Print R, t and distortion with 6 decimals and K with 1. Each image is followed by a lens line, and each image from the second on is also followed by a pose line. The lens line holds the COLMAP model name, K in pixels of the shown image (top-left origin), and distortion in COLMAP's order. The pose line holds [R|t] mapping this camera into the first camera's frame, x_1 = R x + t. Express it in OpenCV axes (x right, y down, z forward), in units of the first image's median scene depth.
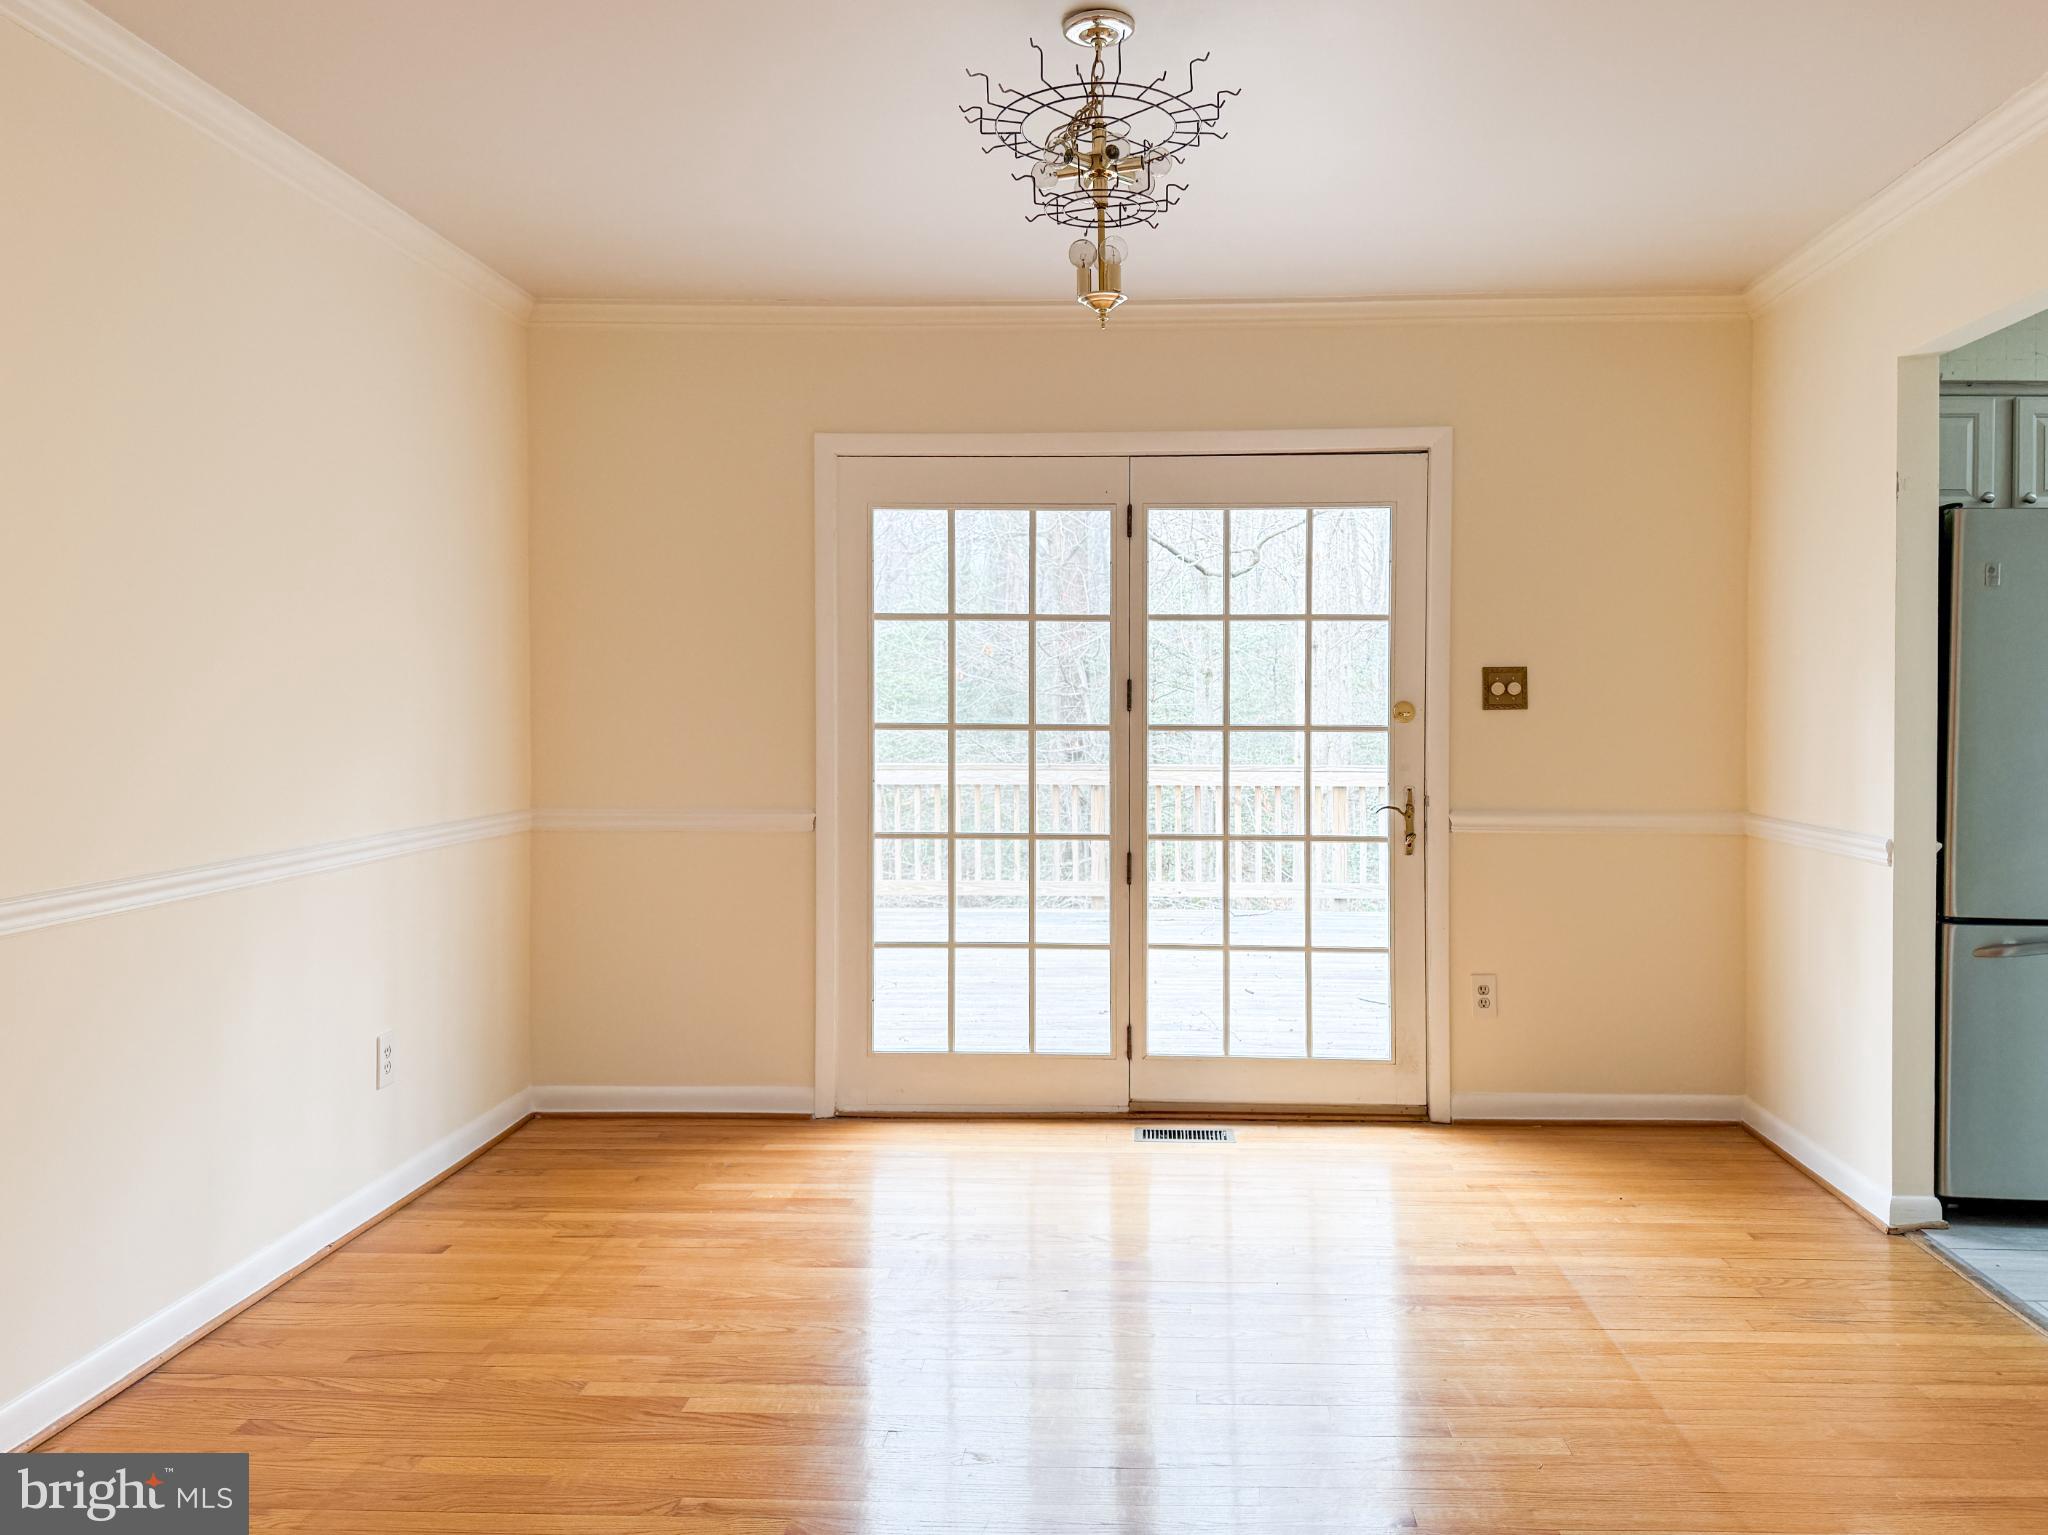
lens RADIAL K [[1427.9, 0, 1081.7], [0, 1427.9, 719.6], [0, 0, 1]] dist [0.027811, -0.042949]
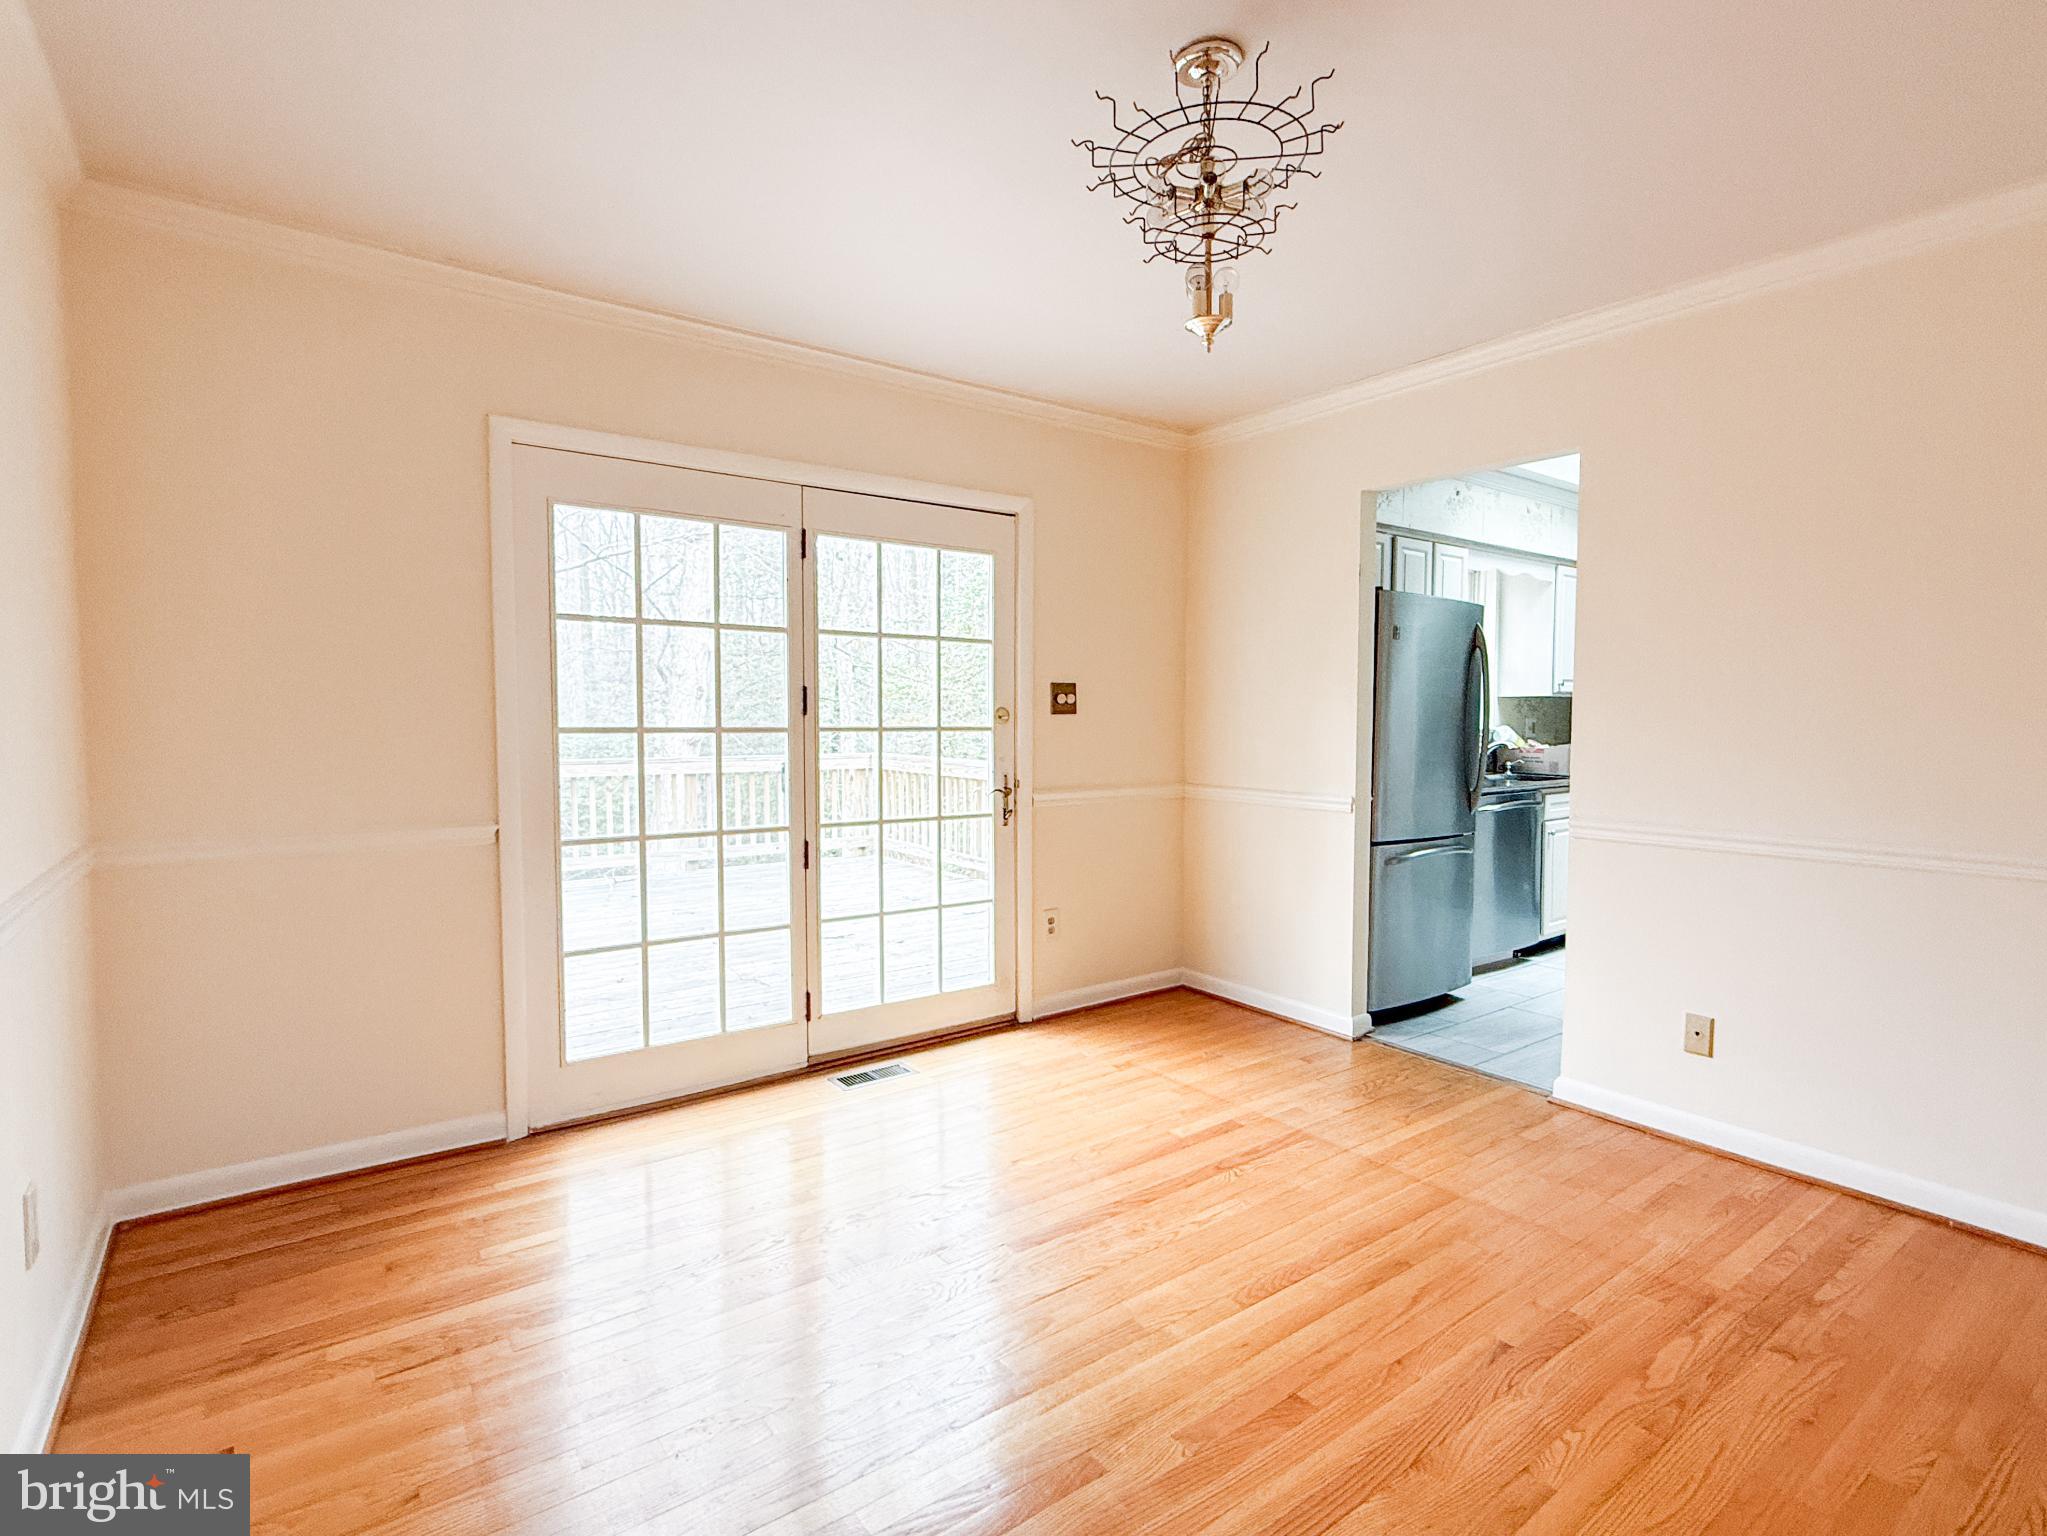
lens RADIAL K [[1012.9, 0, 1027.9], [0, 1012.9, 760.2], [0, 0, 1]] dist [-0.023927, 0.003999]
pose [[0.776203, -0.027988, 0.629862, -0.334040], [-0.006558, 0.998602, 0.052454, -0.013556], [-0.630449, -0.044846, 0.774934, 0.275796]]
